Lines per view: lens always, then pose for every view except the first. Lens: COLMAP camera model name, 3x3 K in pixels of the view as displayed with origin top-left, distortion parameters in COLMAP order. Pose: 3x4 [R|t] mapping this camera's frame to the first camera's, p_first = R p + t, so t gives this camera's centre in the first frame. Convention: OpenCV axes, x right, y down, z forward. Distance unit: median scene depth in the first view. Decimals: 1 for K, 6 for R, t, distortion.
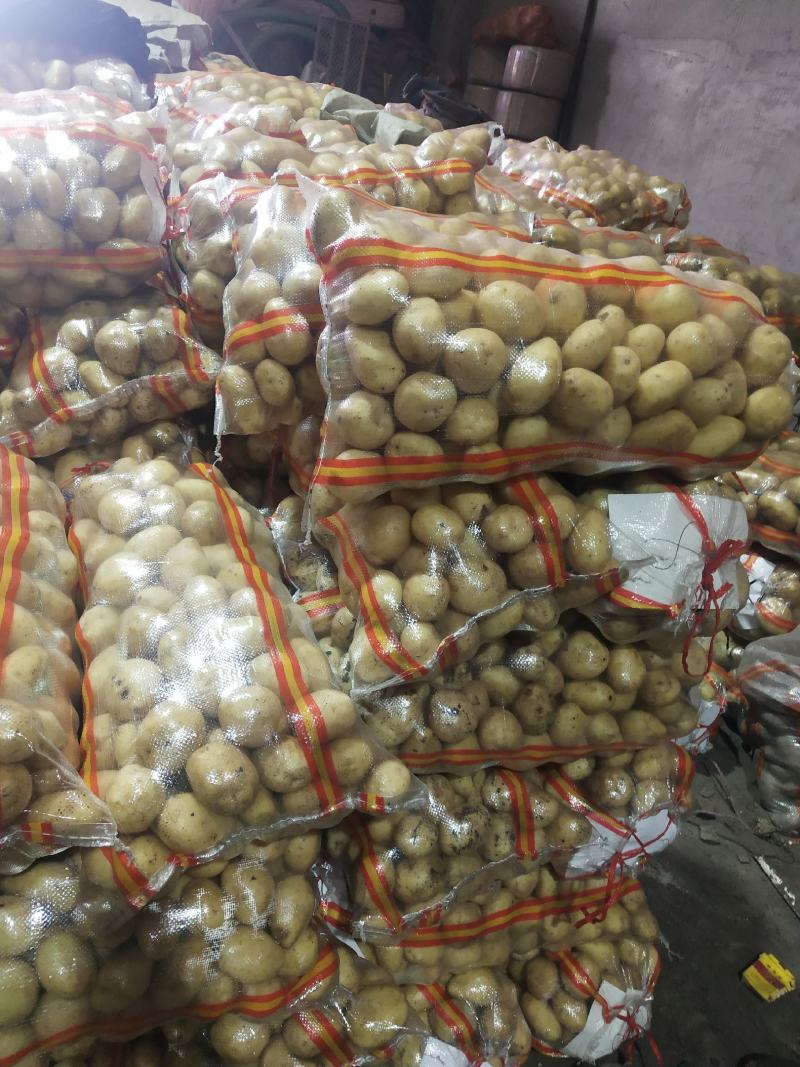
lens RADIAL K [[811.3, 0, 393.0], [0, 811.3, 531.3], [0, 0, 1]] dist [-0.002121, 0.016102]
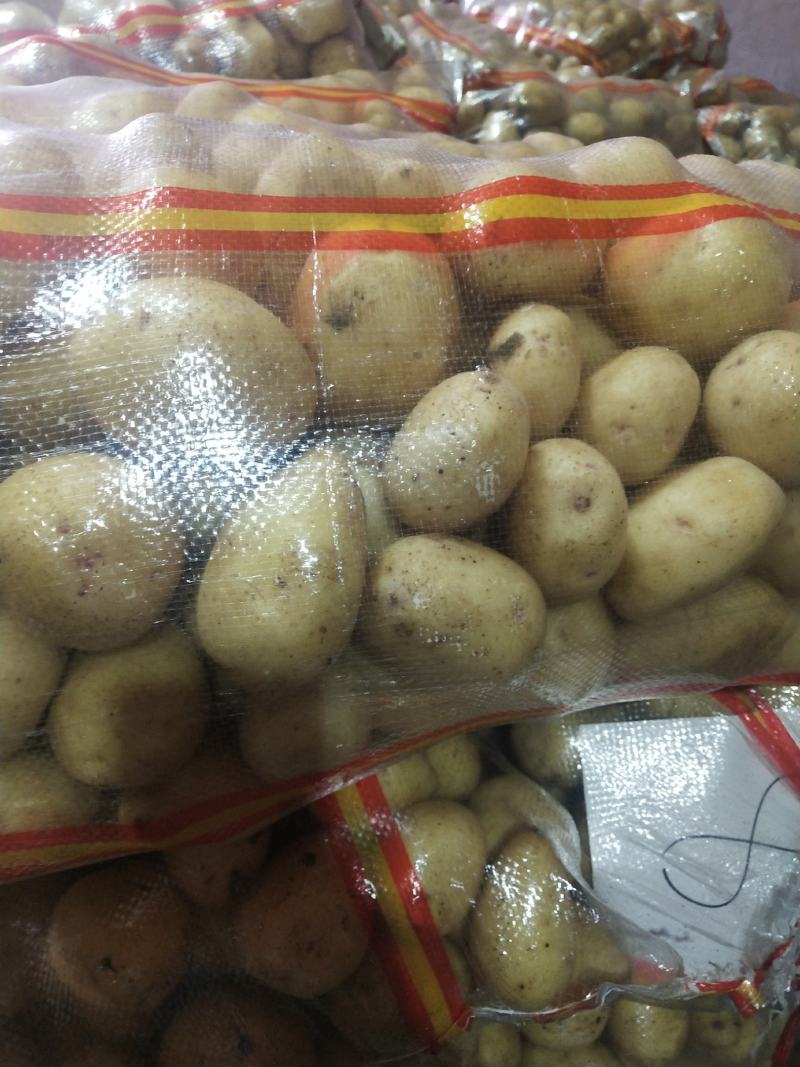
lens RADIAL K [[811.3, 0, 408.7], [0, 811.3, 536.9], [0, 0, 1]] dist [-0.002121, 0.016102]
pose [[0.995962, -0.081348, -0.037978, 0.086397], [0.085598, 0.988009, 0.128495, -0.090047], [0.027070, -0.131227, 0.990983, 0.254198]]
